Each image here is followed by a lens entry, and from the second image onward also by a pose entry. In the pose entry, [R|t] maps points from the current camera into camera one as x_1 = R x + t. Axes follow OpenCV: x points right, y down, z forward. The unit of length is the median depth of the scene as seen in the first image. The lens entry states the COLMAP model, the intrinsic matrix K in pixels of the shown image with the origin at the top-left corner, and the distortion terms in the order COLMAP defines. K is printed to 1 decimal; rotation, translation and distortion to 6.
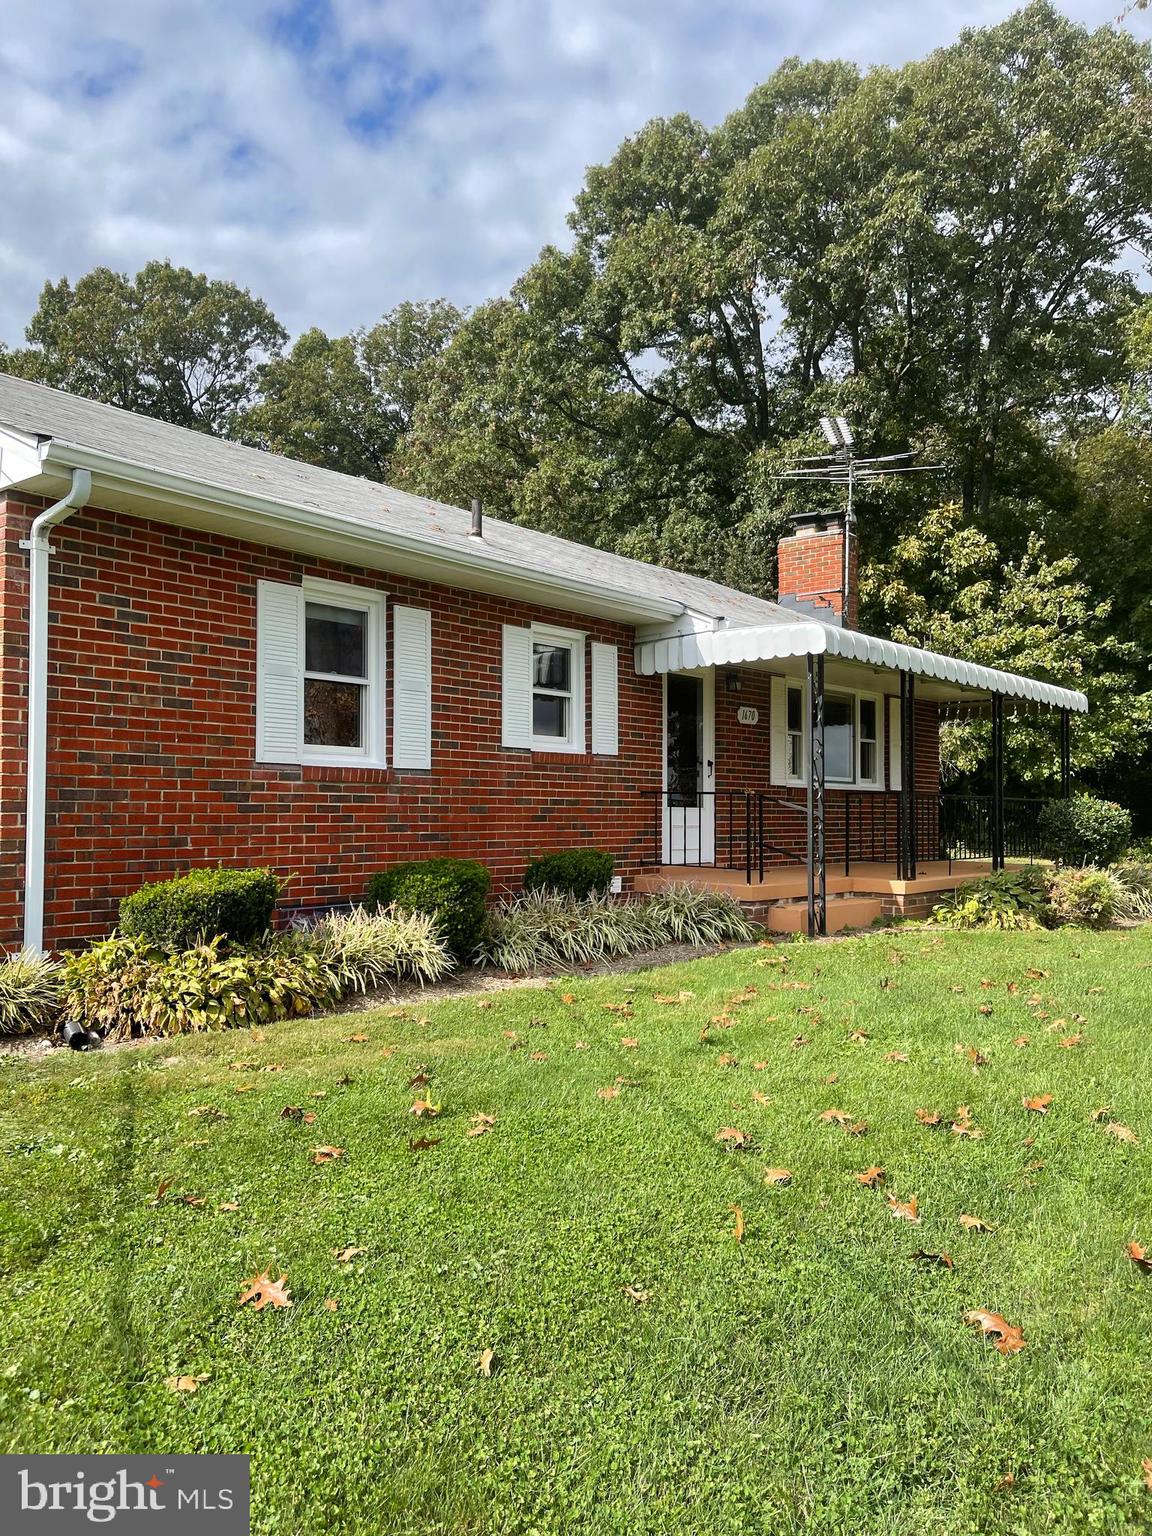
lens RADIAL K [[1154.7, 0, 570.4], [0, 1154.7, 778.7], [0, 0, 1]] dist [0.106667, -0.150469]
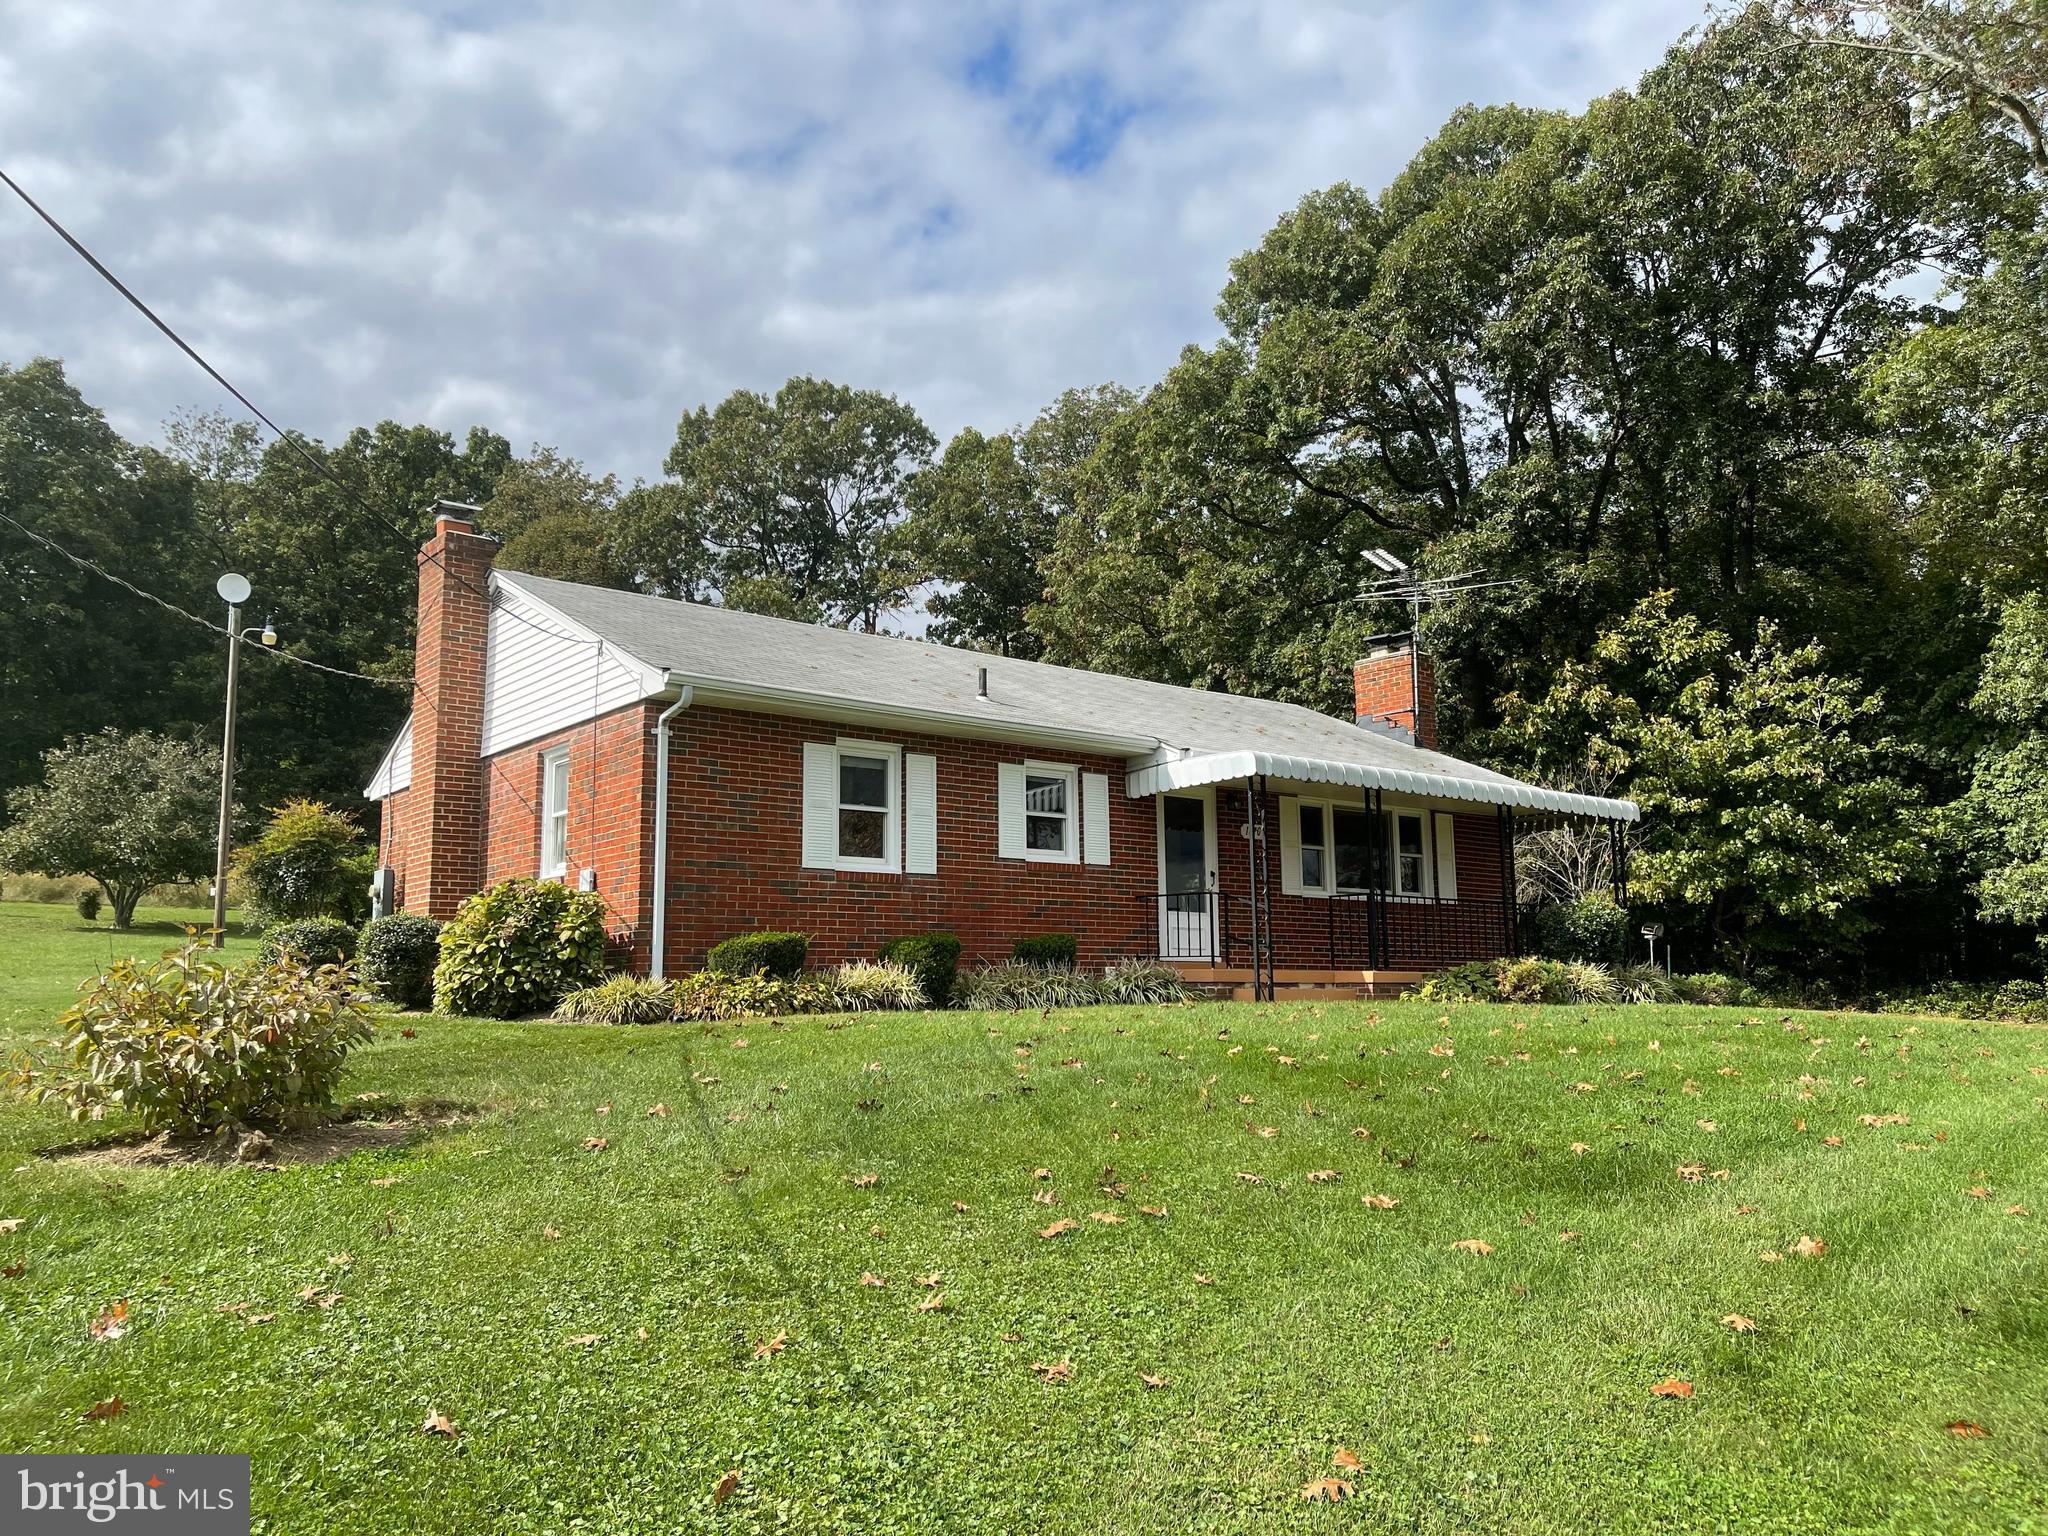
lens RADIAL K [[1539.6, 0, 1037.6], [0, 1539.6, 807.3], [0, 0, 1]] dist [0.106667, -0.150469]
pose [[0.980185, -0.036619, -0.194669, 0.172648], [0.018217, 0.995263, -0.095494, 0.043895], [0.197244, 0.090056, 0.976209, -0.360662]]
